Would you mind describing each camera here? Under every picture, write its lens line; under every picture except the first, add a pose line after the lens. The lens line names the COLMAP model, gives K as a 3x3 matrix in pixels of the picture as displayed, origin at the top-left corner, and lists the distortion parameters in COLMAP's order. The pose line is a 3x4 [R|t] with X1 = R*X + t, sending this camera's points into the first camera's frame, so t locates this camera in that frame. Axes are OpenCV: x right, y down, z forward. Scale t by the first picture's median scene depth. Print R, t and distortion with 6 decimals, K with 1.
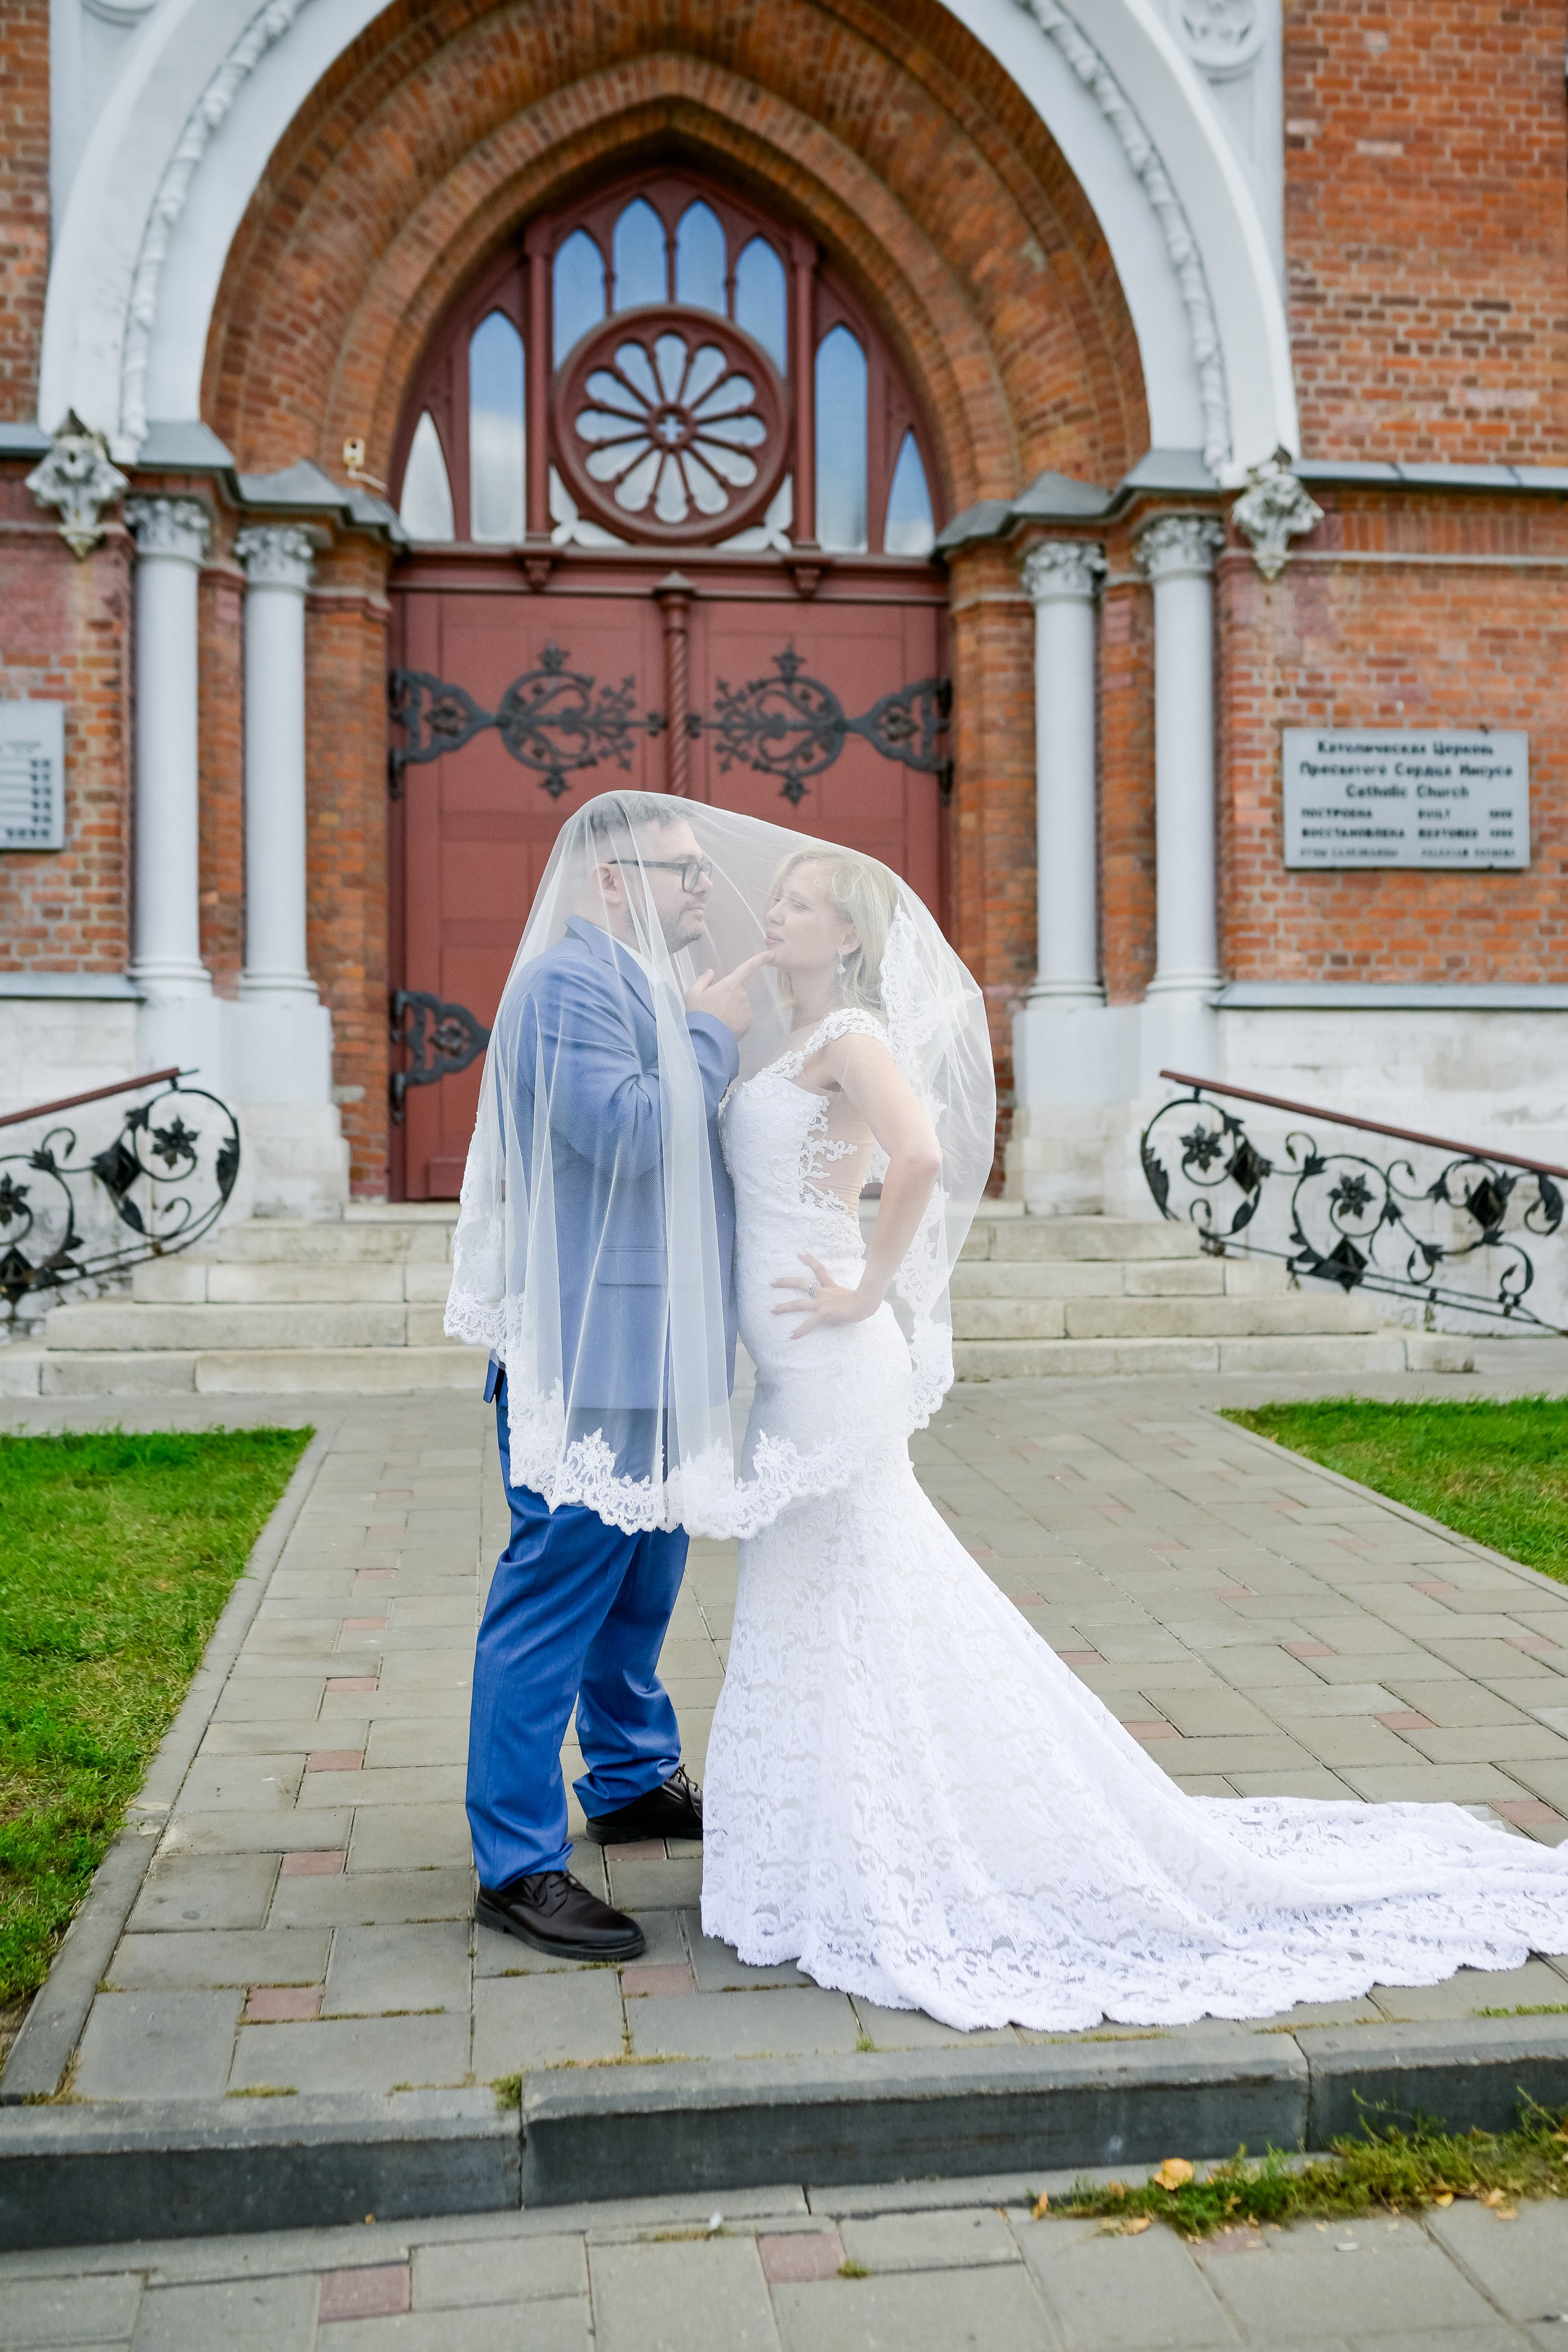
lens RADIAL K [[2323.9, 0, 790.4], [0, 2323.9, 1180.9], [0, 0, 1]] dist [0.004881, 0.000000]
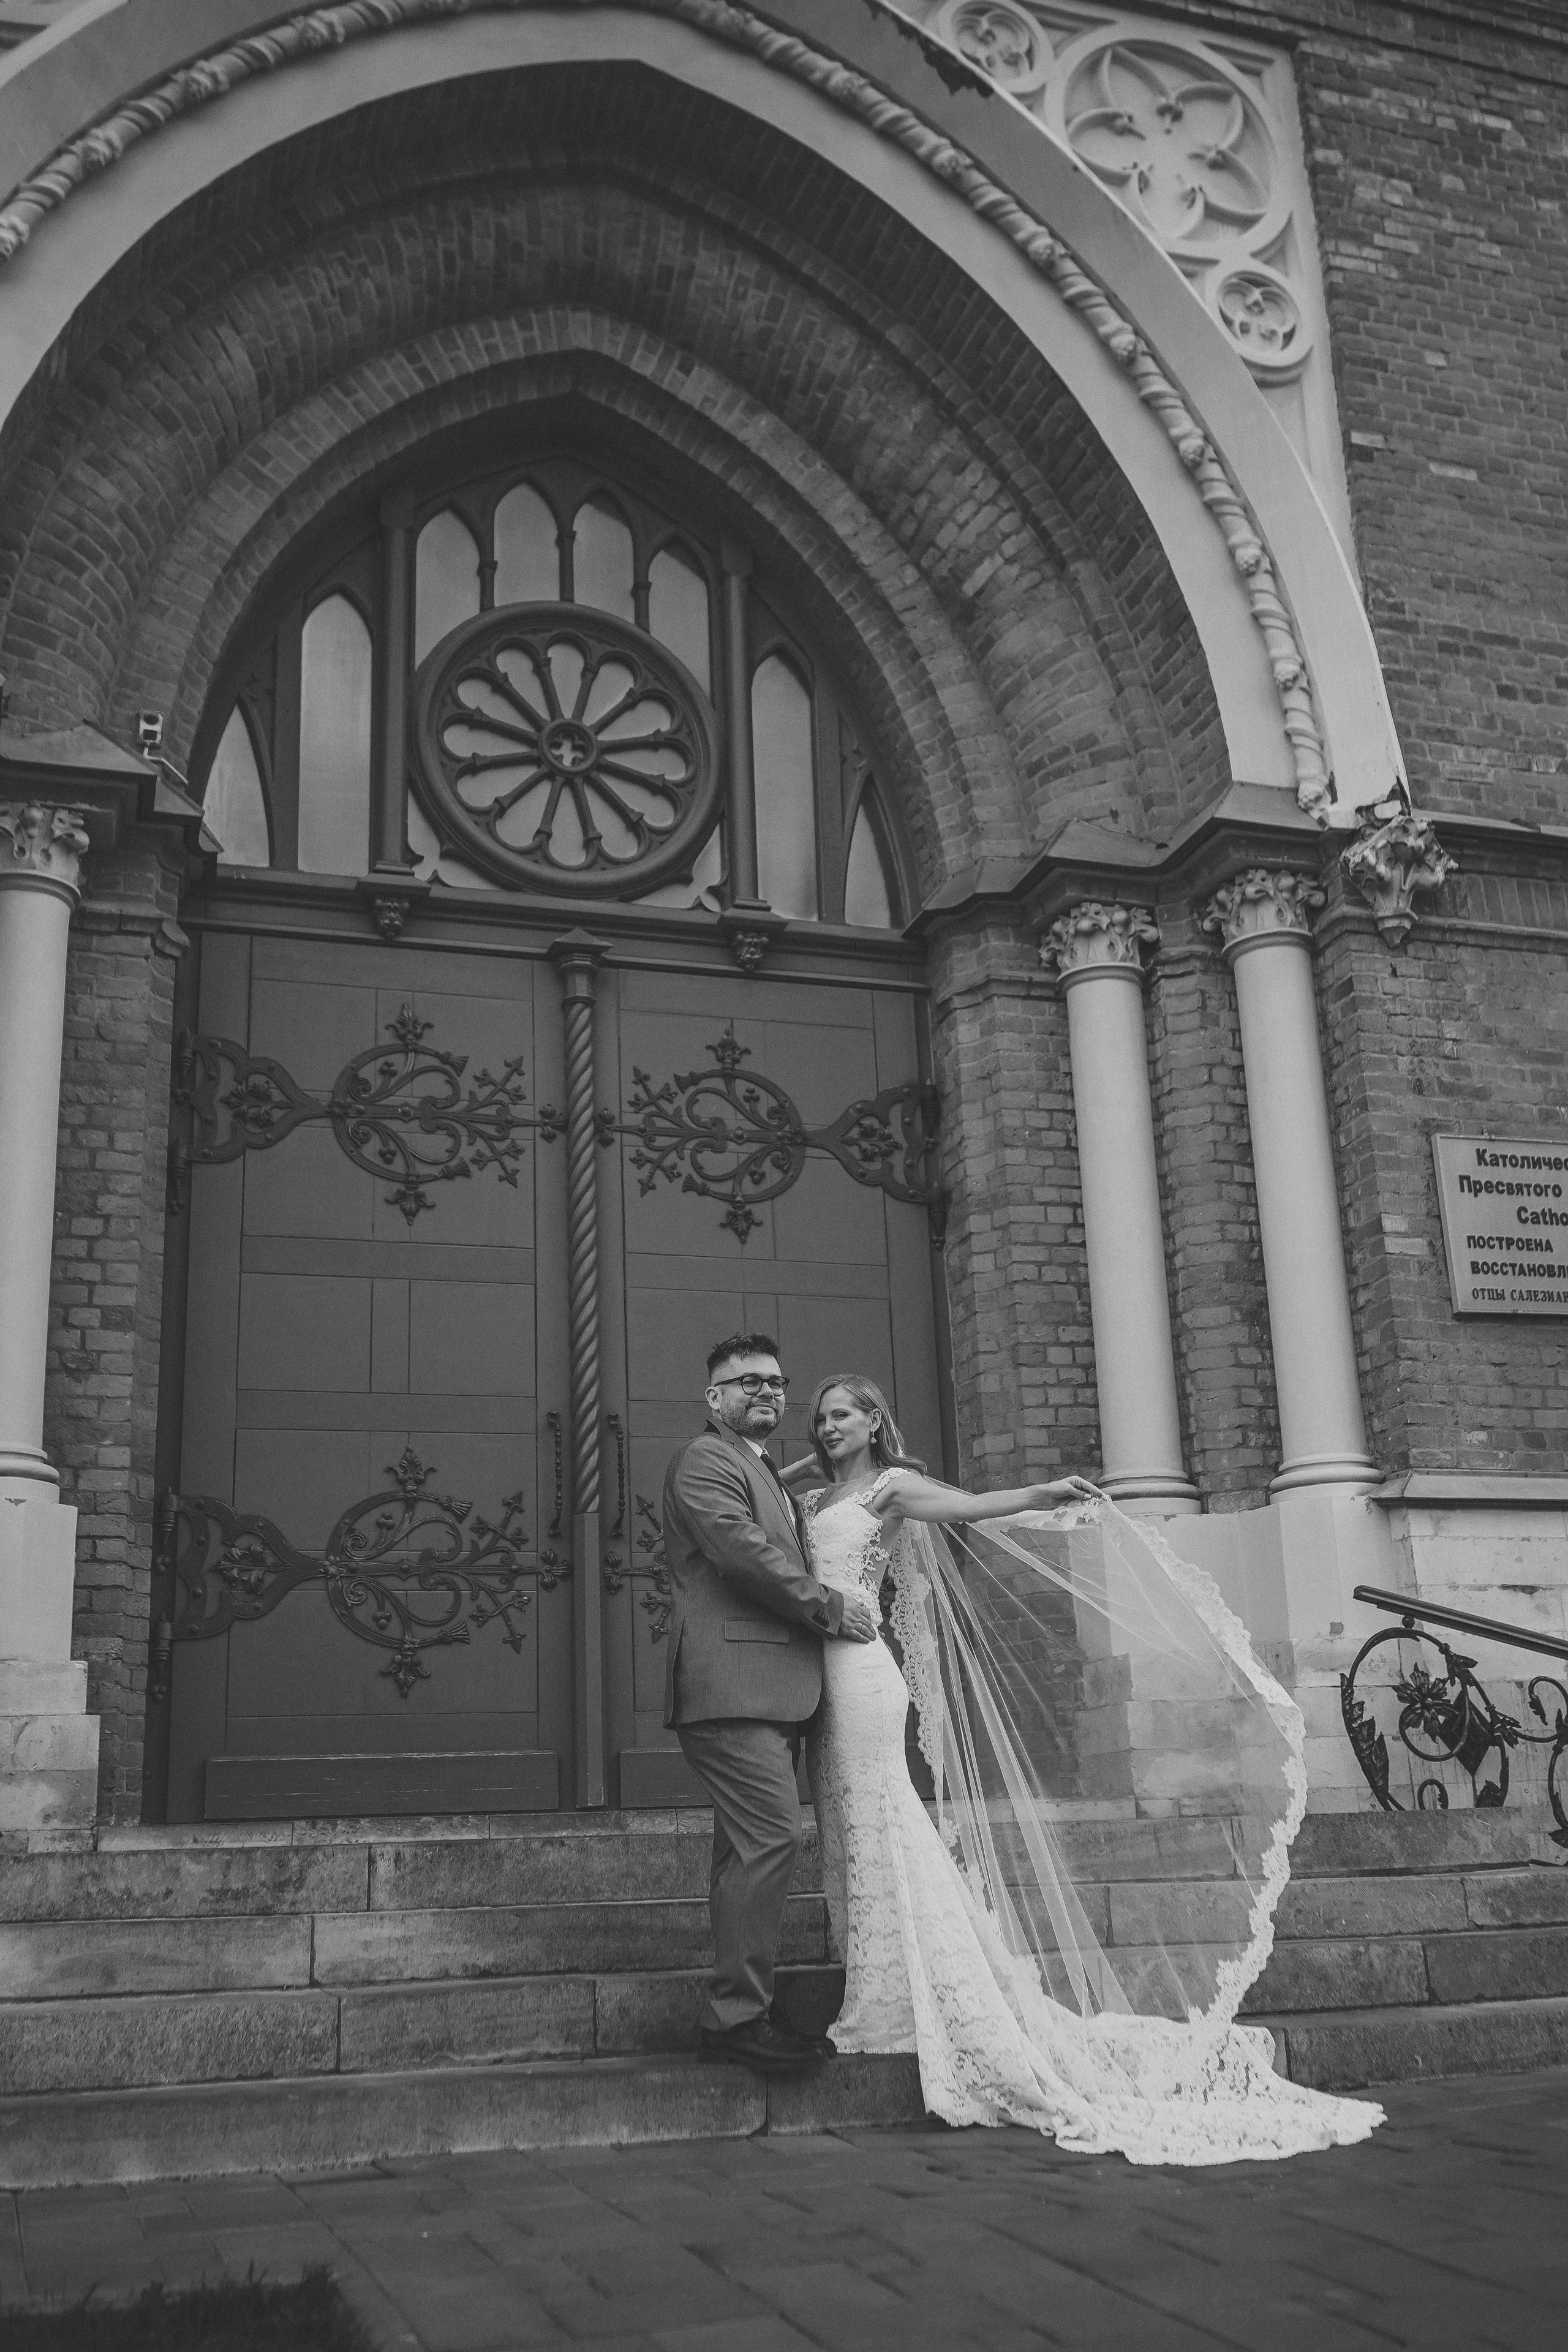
lens RADIAL K [[2323.9, 0, 776.0], [0, 2323.9, 1170.6], [0, 0, 1]] dist [0.004881, 0.000000]
pose [[0.977630, 0.030884, 0.208051, -0.144477], [0.029324, 0.959487, -0.280221, 0.020042], [-0.208276, 0.280054, 0.937118, 0.333872]]
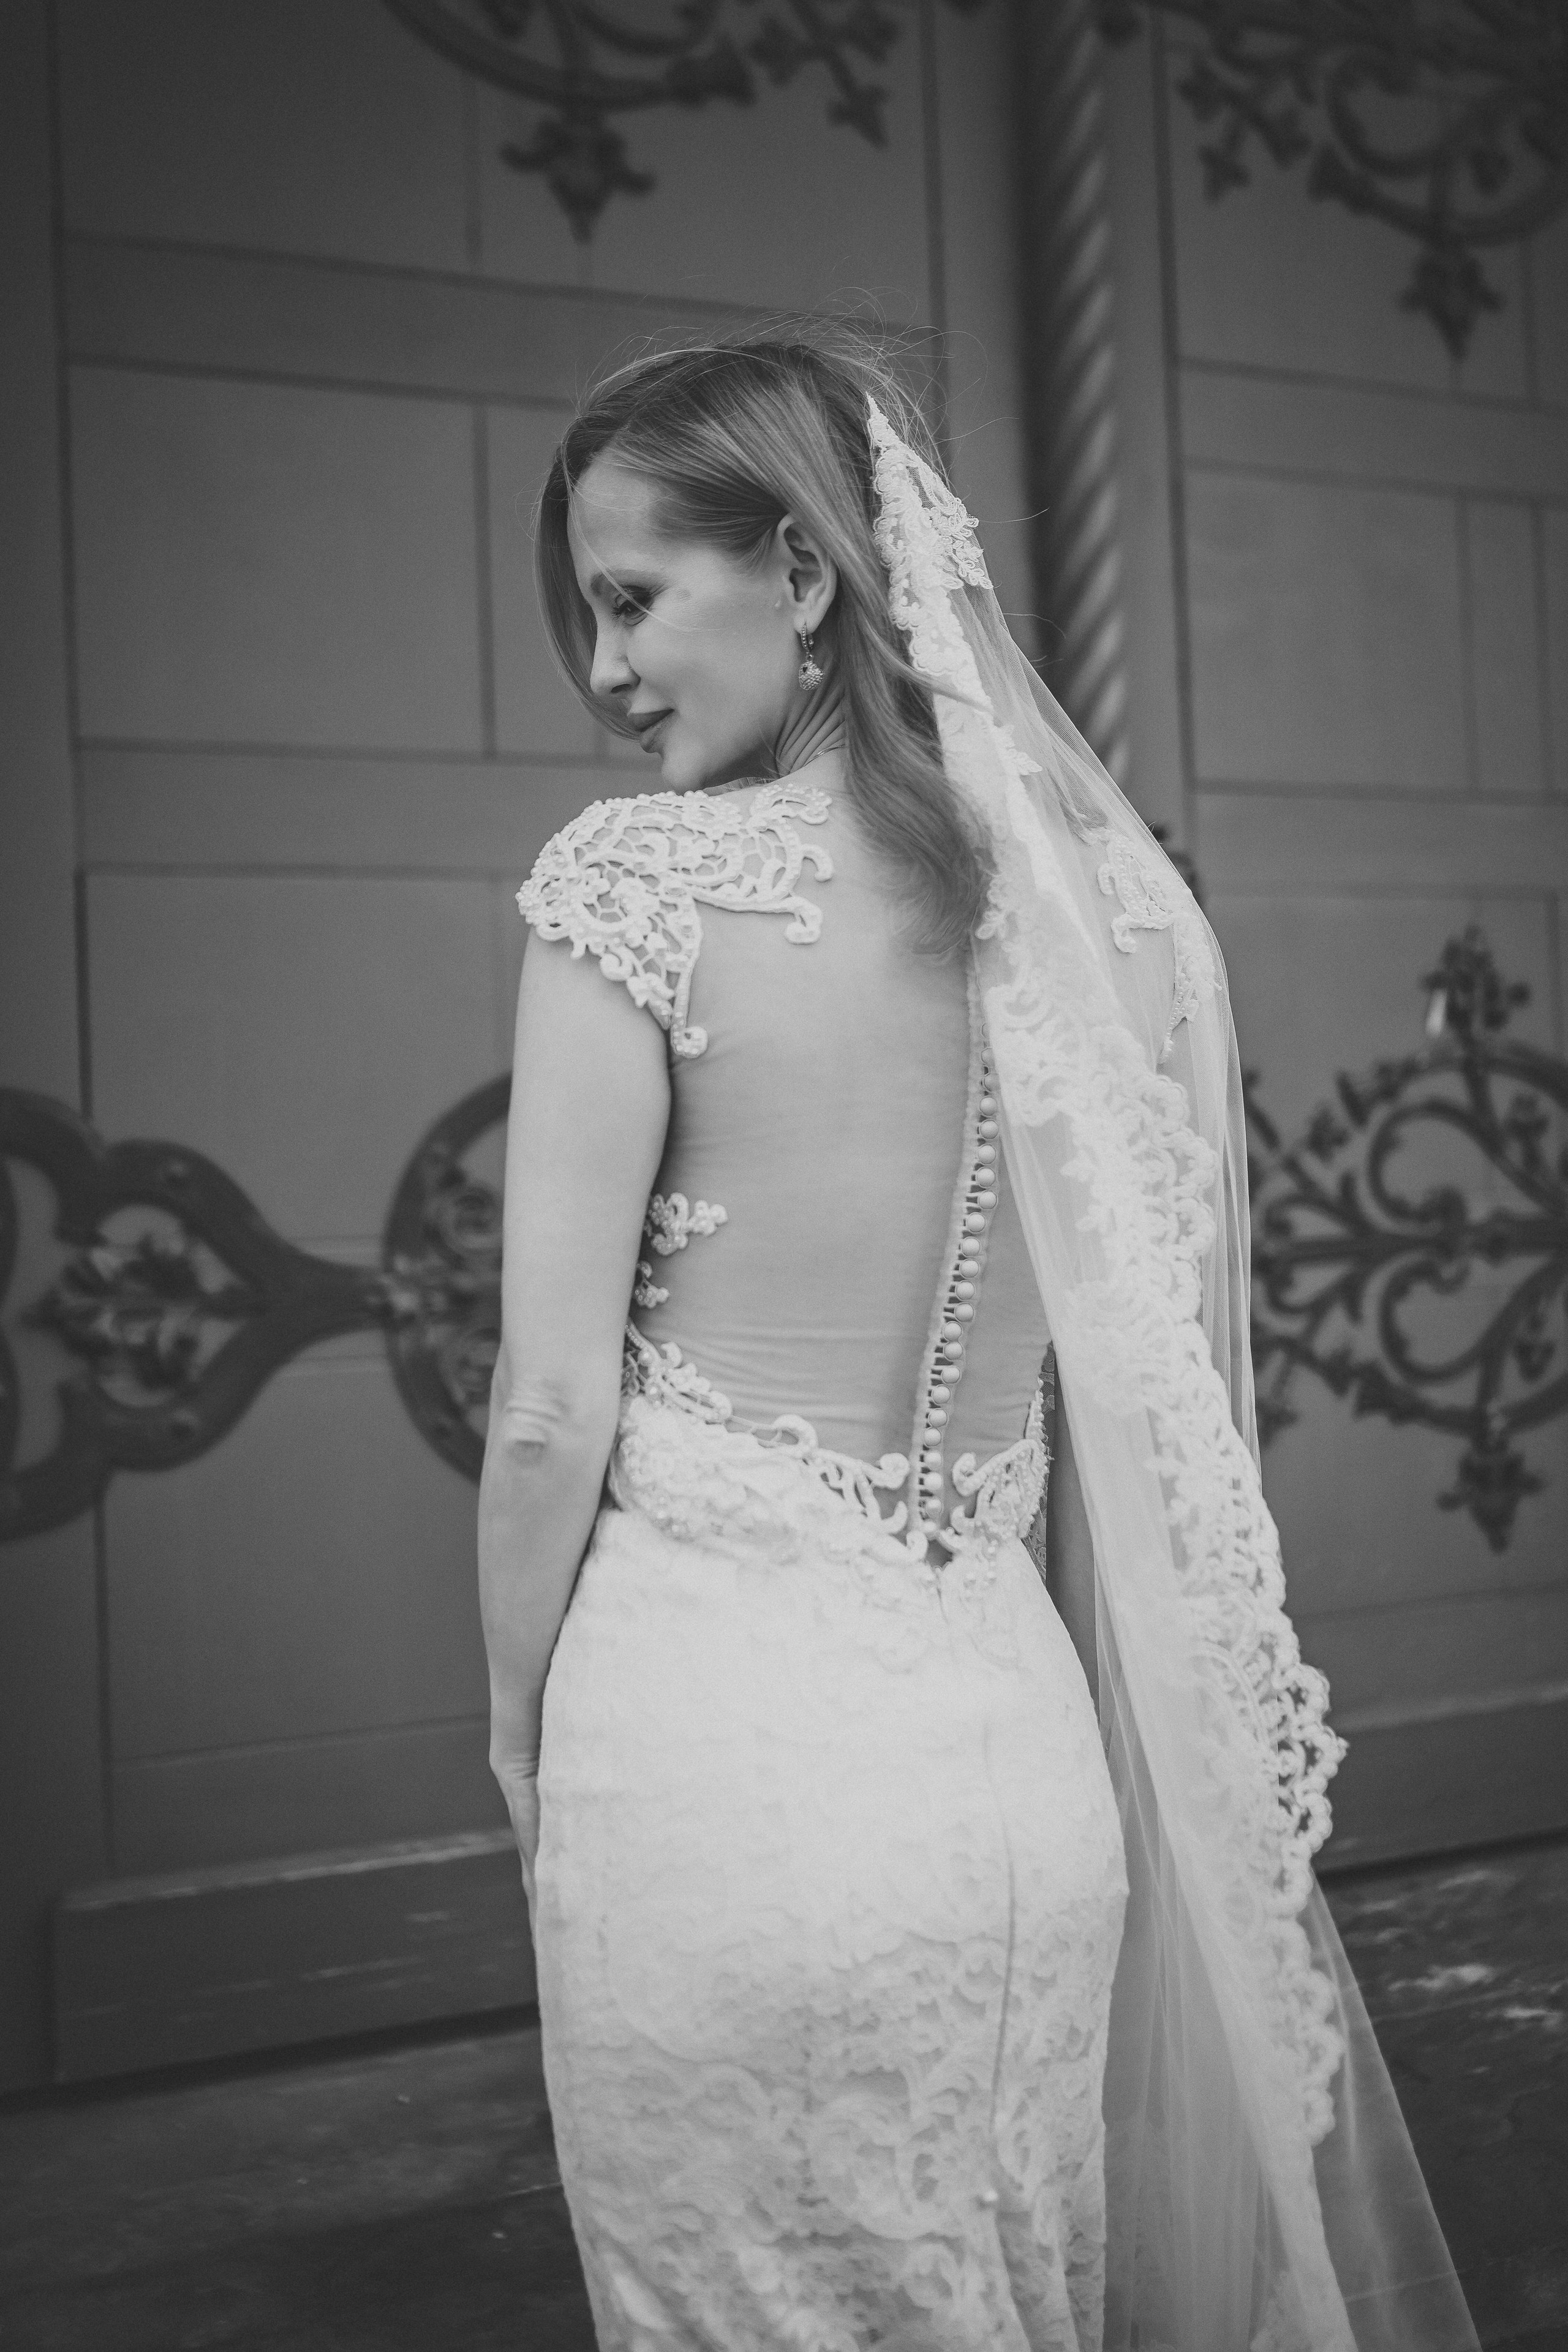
lens RADIAL K [[2323.9, 0, 785.2], [0, 2323.9, 1169.7], [0, 0, 1]] dist [0.004881, 0.000000]
pose [[0.959305, -0.025795, 0.281192, -0.153873], [0.028239, 0.999590, -0.004642, -0.073150], [-0.280957, 0.012394, 0.959640, 0.807397]]
